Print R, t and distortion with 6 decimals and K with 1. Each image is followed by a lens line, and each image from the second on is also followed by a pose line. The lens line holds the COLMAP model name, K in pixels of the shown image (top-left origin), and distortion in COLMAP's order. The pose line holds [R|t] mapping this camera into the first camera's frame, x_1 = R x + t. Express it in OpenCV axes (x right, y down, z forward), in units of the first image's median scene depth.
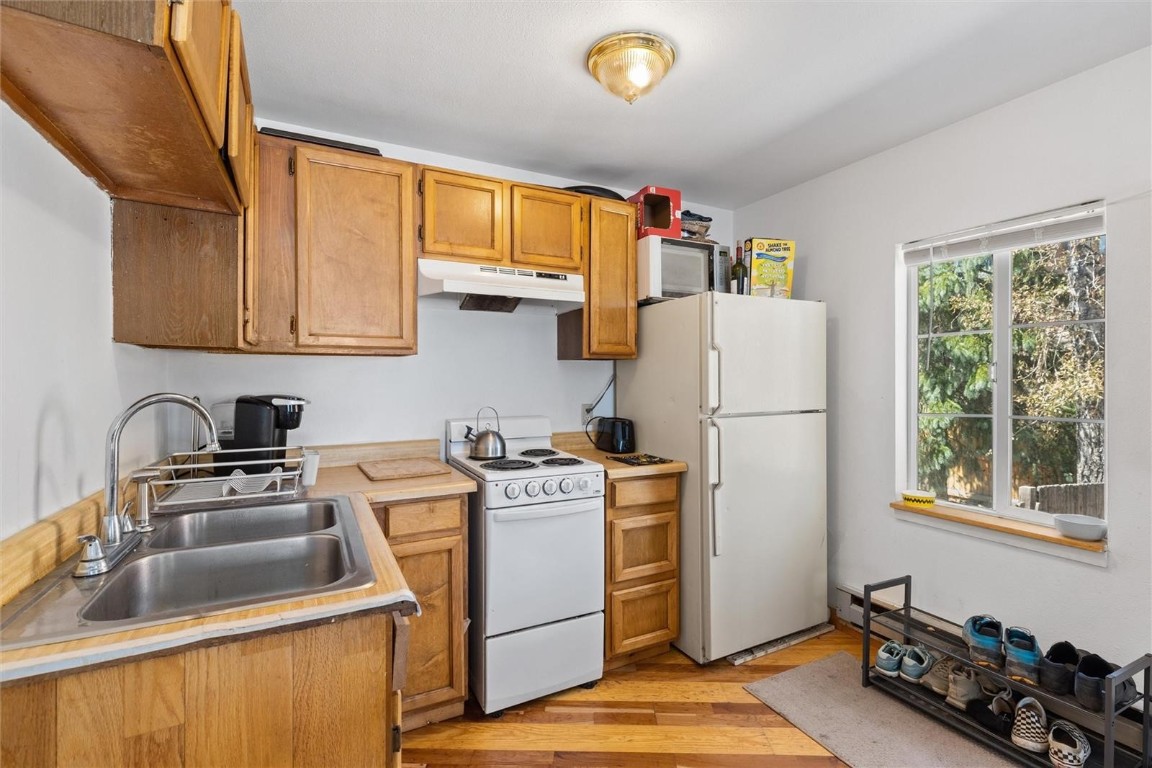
lens RADIAL K [[522.5, 0, 578.0], [0, 522.5, 378.3], [0, 0, 1]] dist [-0.002719, -0.000319]
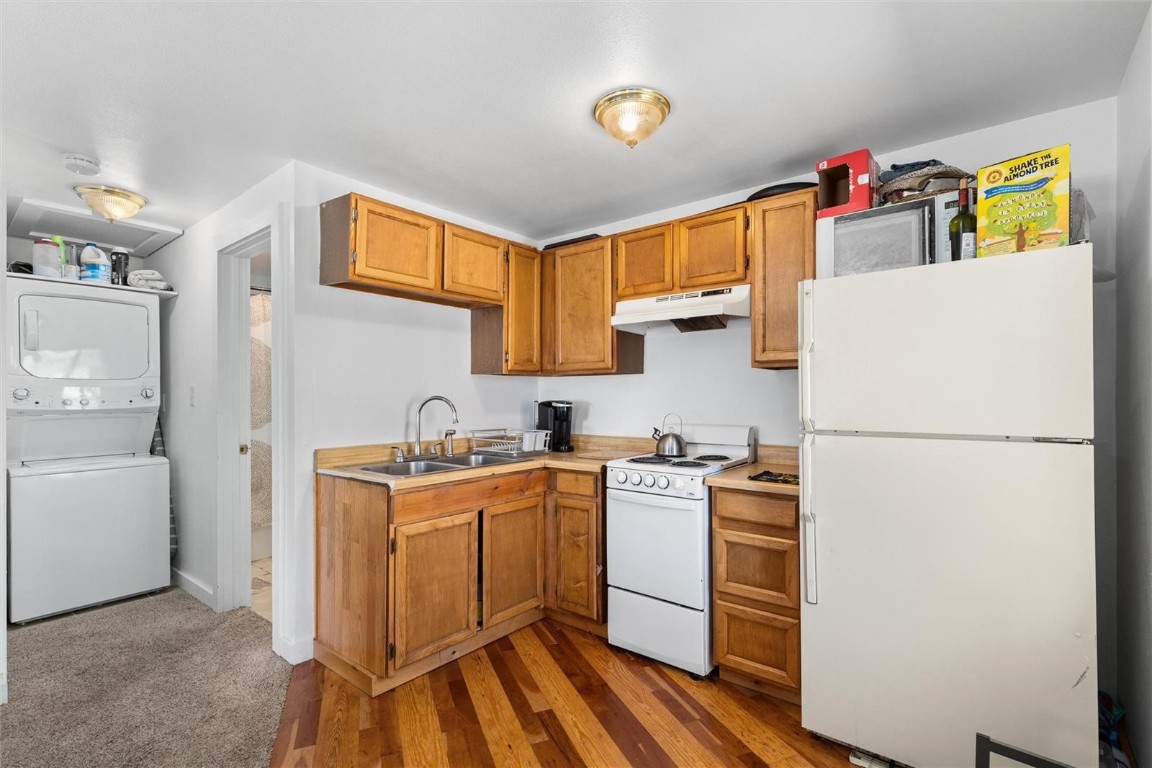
lens RADIAL K [[522.5, 0, 576.3], [0, 522.5, 390.5], [0, 0, 1]] dist [-0.002719, -0.000319]
pose [[0.403412, -0.010069, -0.914963, 0.859830], [0.002483, 0.999948, -0.009909, 0.014723], [0.915015, 0.001726, 0.403416, 0.332786]]
